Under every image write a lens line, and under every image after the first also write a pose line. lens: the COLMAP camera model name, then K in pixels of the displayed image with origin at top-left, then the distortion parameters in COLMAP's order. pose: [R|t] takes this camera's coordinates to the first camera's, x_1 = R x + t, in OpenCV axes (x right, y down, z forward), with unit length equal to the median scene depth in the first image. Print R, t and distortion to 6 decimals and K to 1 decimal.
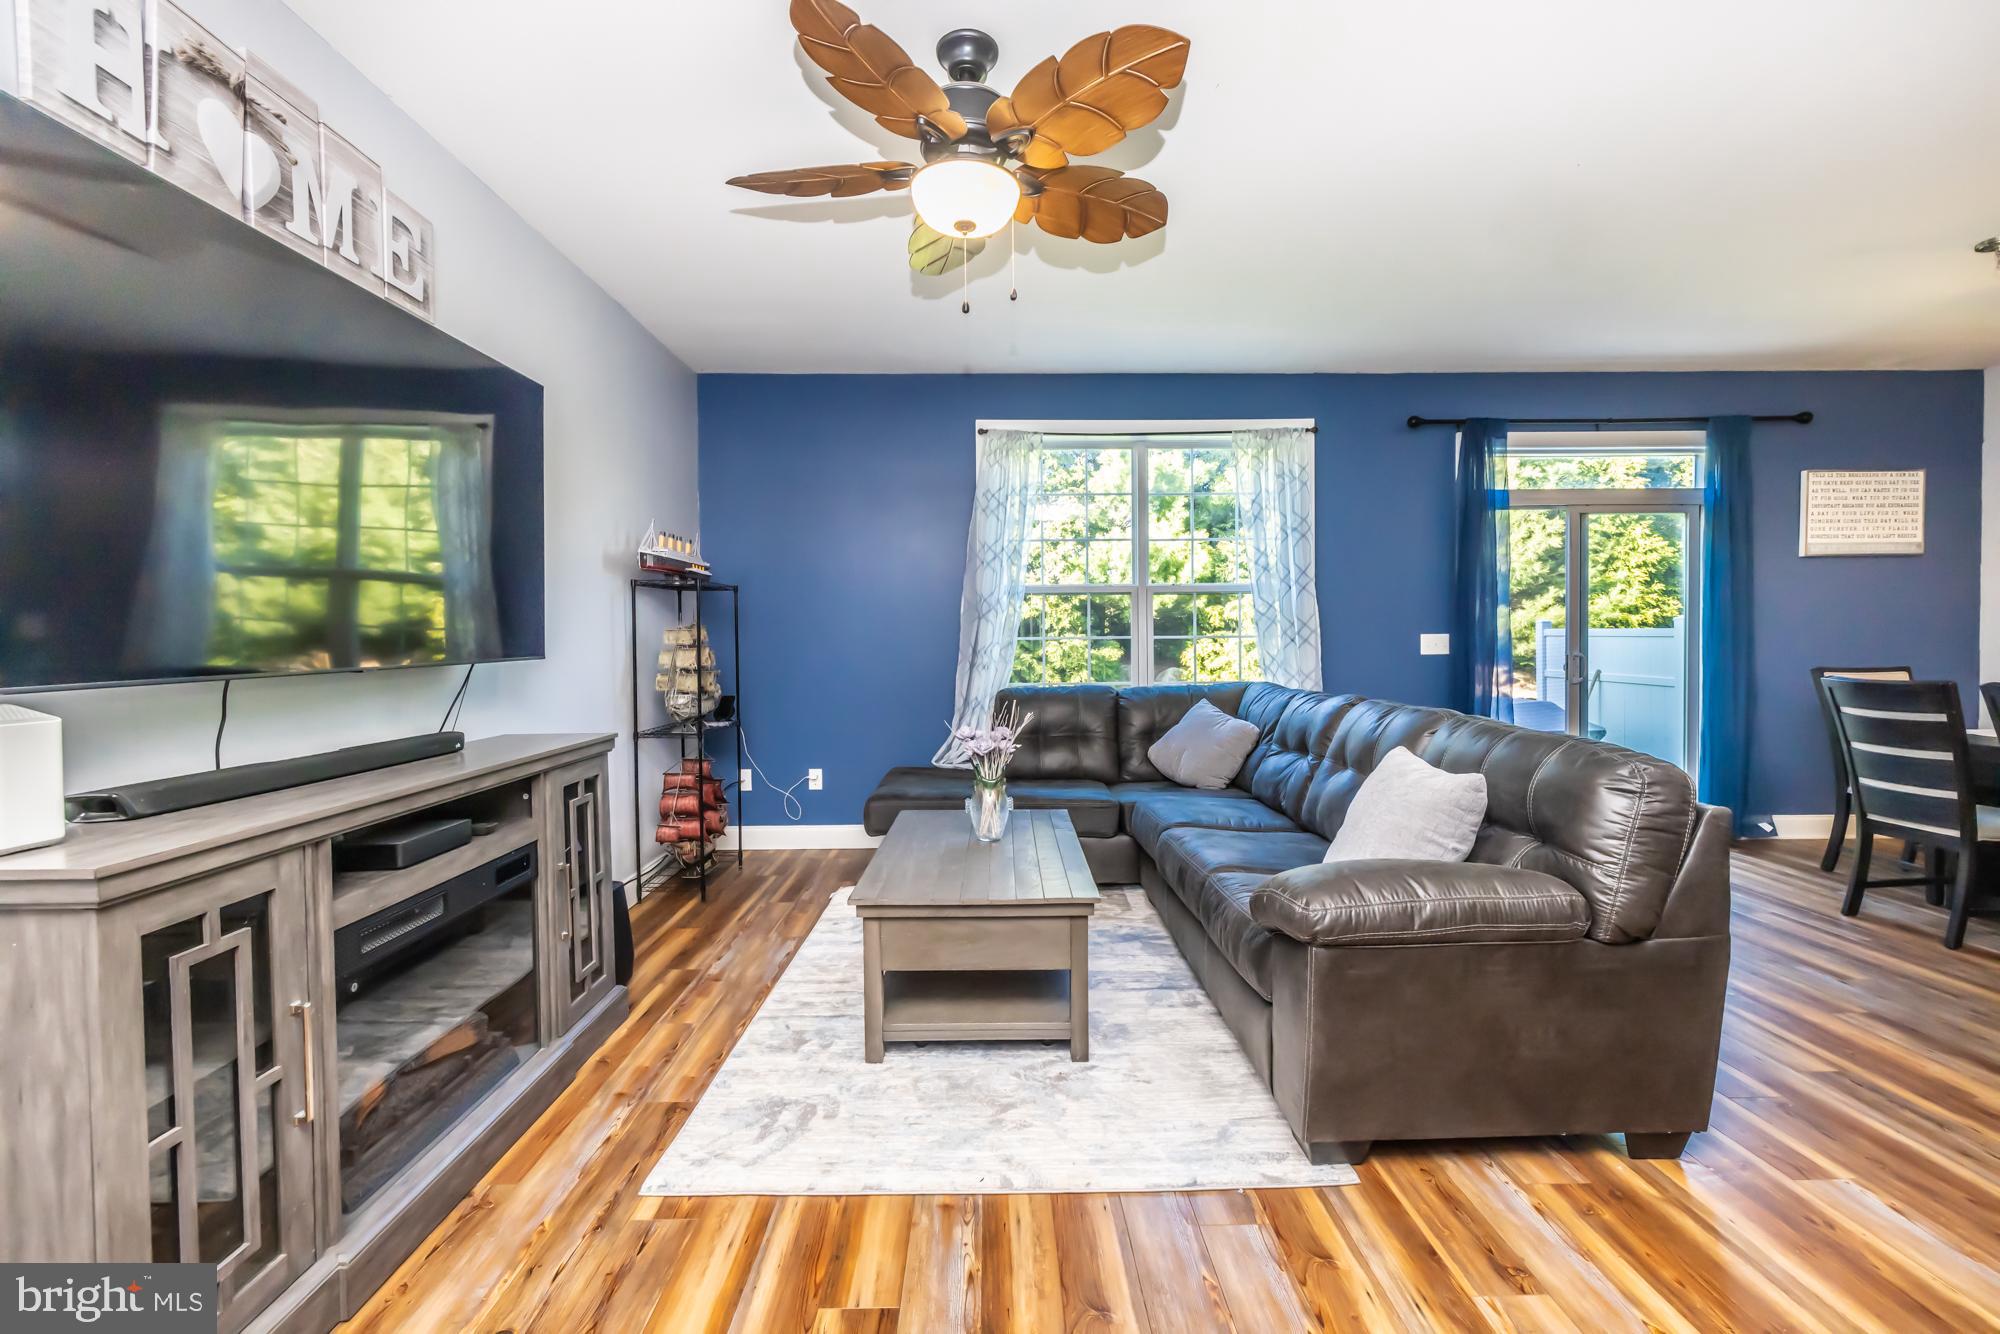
lens RADIAL K [[837.1, 0, 997.9], [0, 837.1, 653.5], [0, 0, 1]] dist [0.000933, 0.000432]
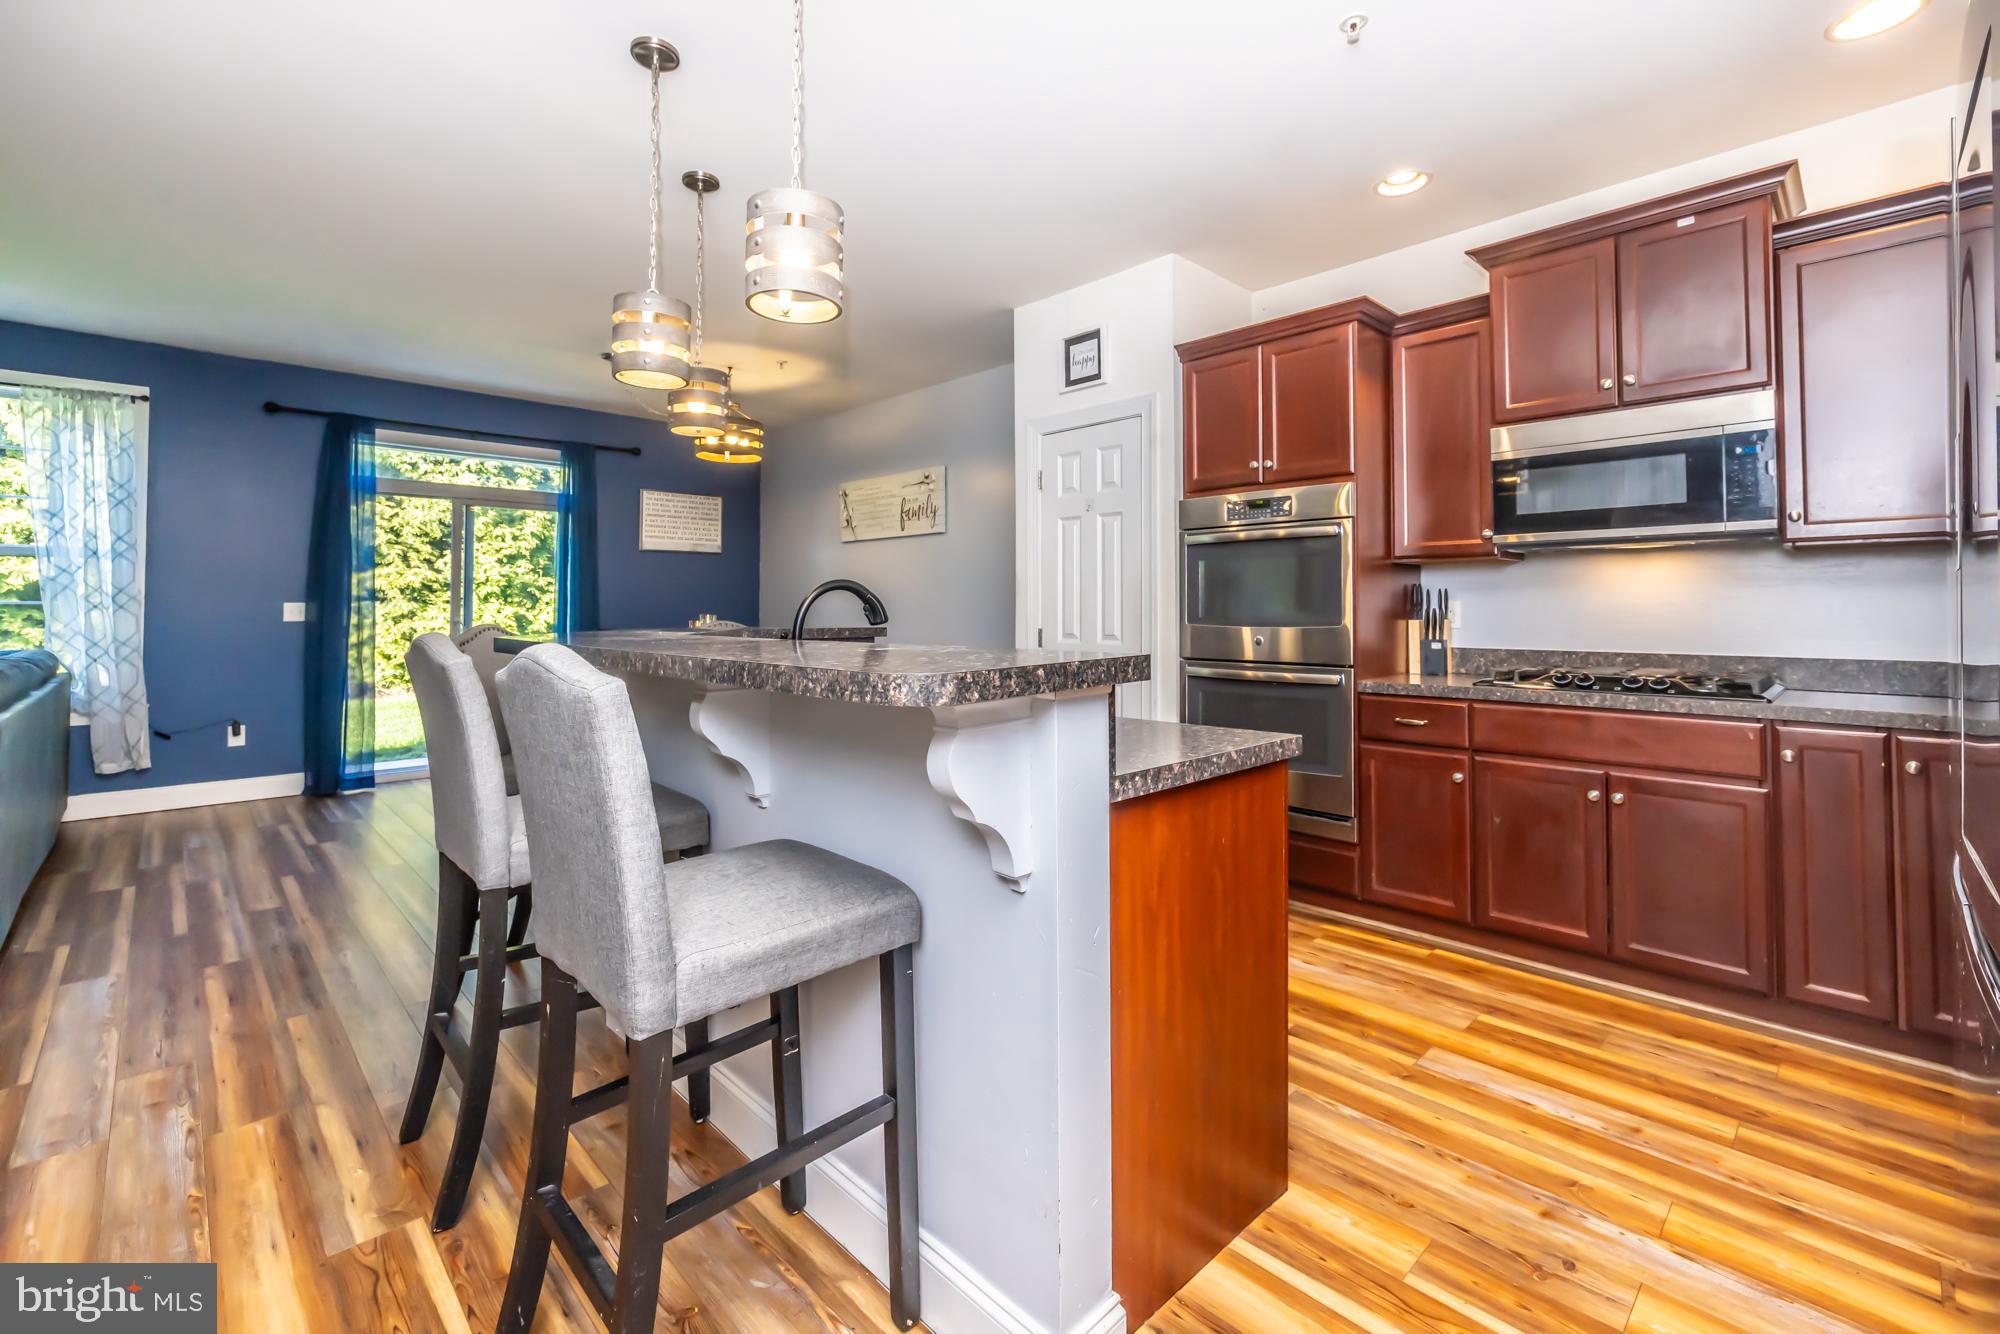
lens RADIAL K [[856.9, 0, 990.4], [0, 856.9, 591.0], [0, 0, 1]] dist [0.000210, -0.000050]
pose [[0.729891, 0.022906, 0.683179, 0.816694], [0.006557, 0.999158, -0.040505, 0.026170], [-0.683532, 0.034044, 0.729126, -0.855080]]
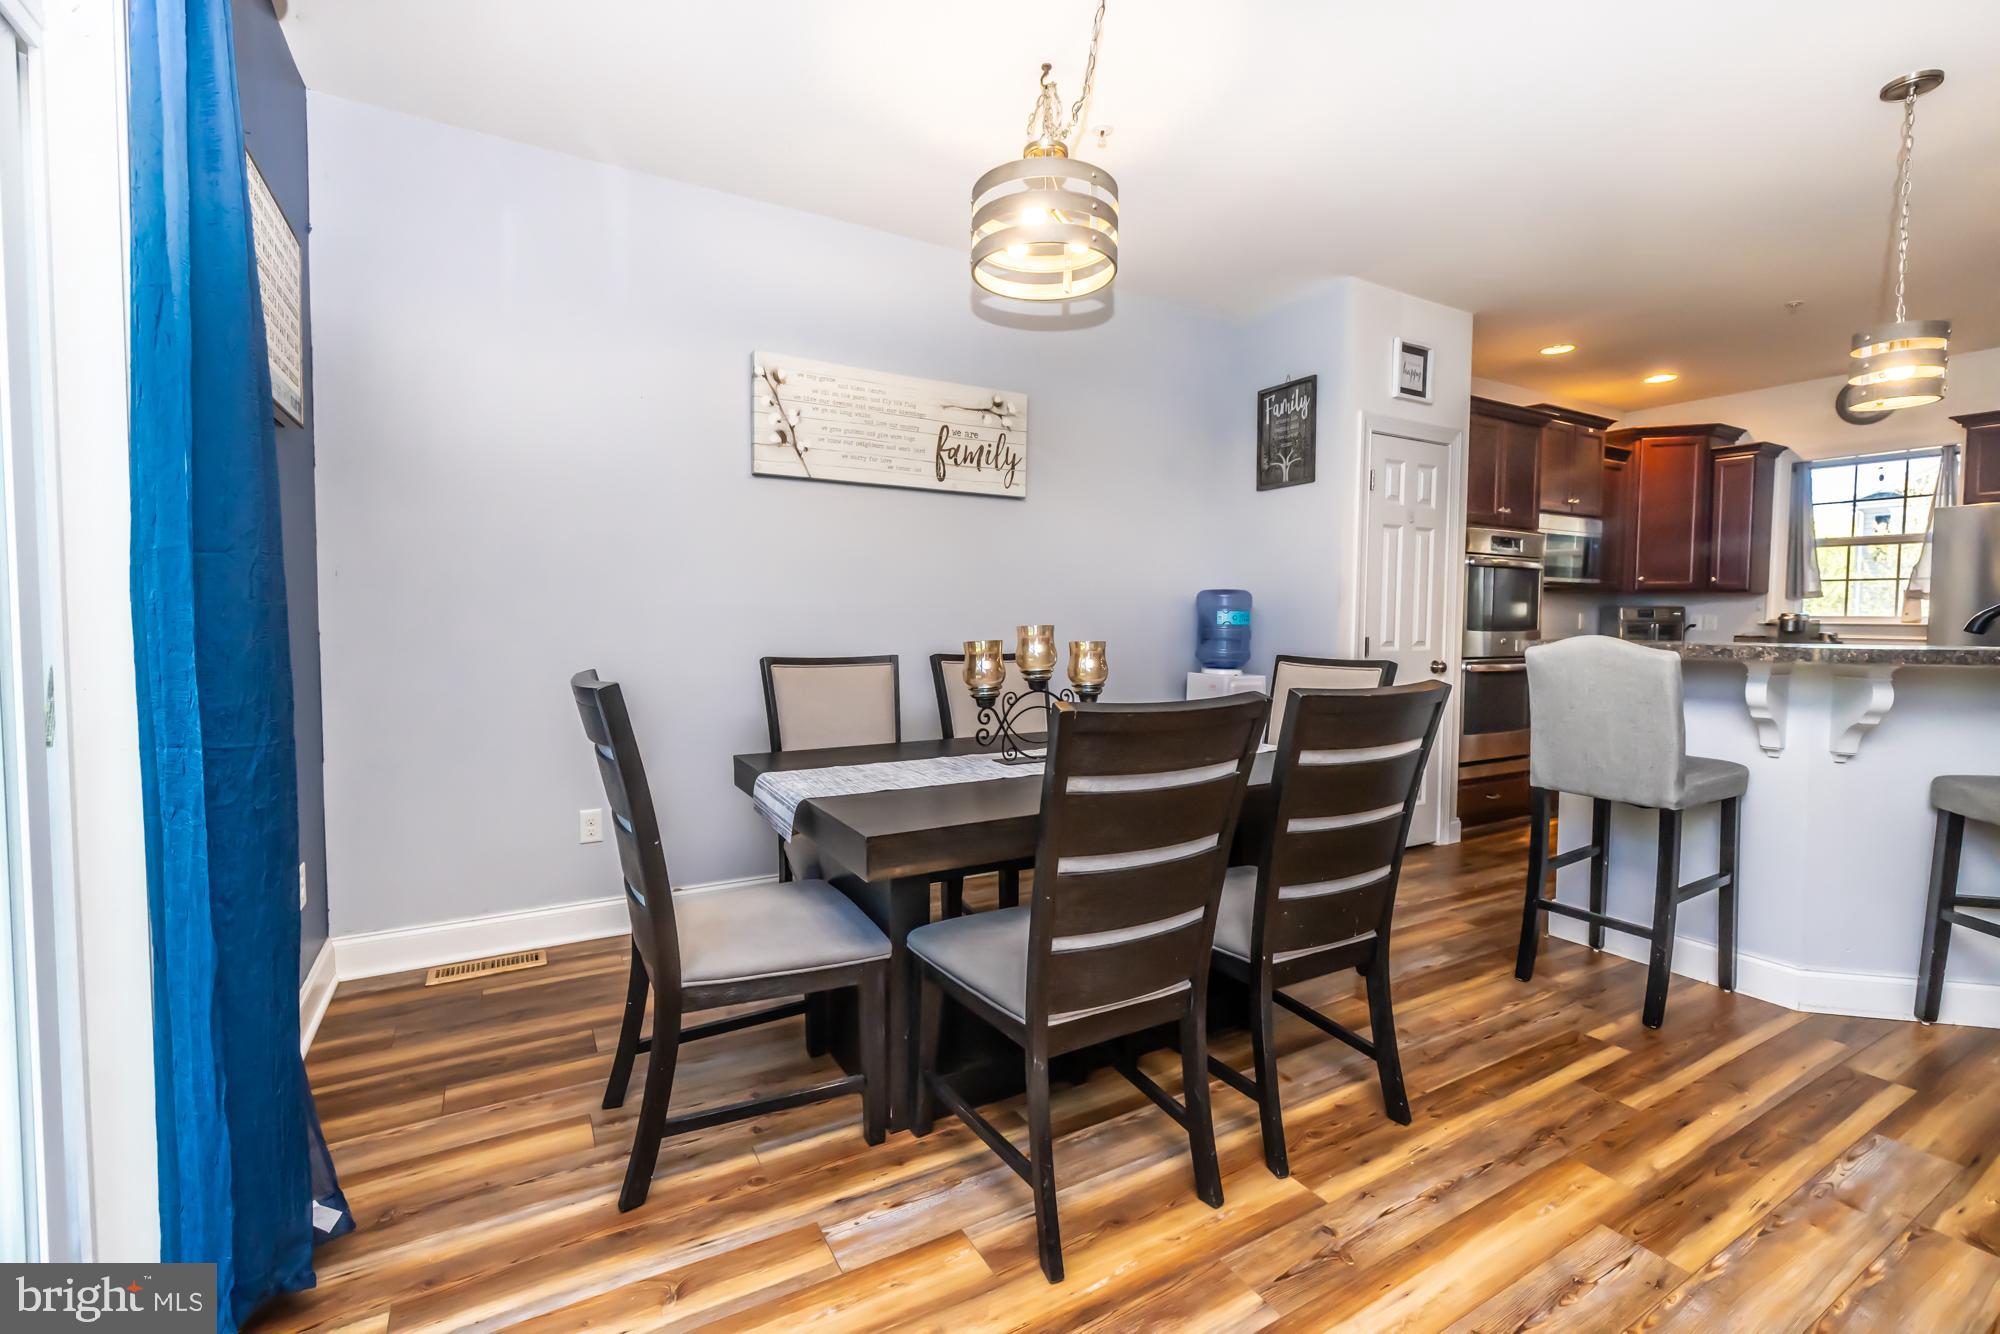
lens RADIAL K [[855.9, 0, 992.4], [0, 855.9, 655.8], [0, 0, 1]] dist [-0.003081, -0.000298]
pose [[-0.484919, -0.038340, 0.873718, 0.981998], [0.010227, 0.998722, 0.049501, -0.021144], [-0.874499, 0.032939, -0.483907, 1.775142]]
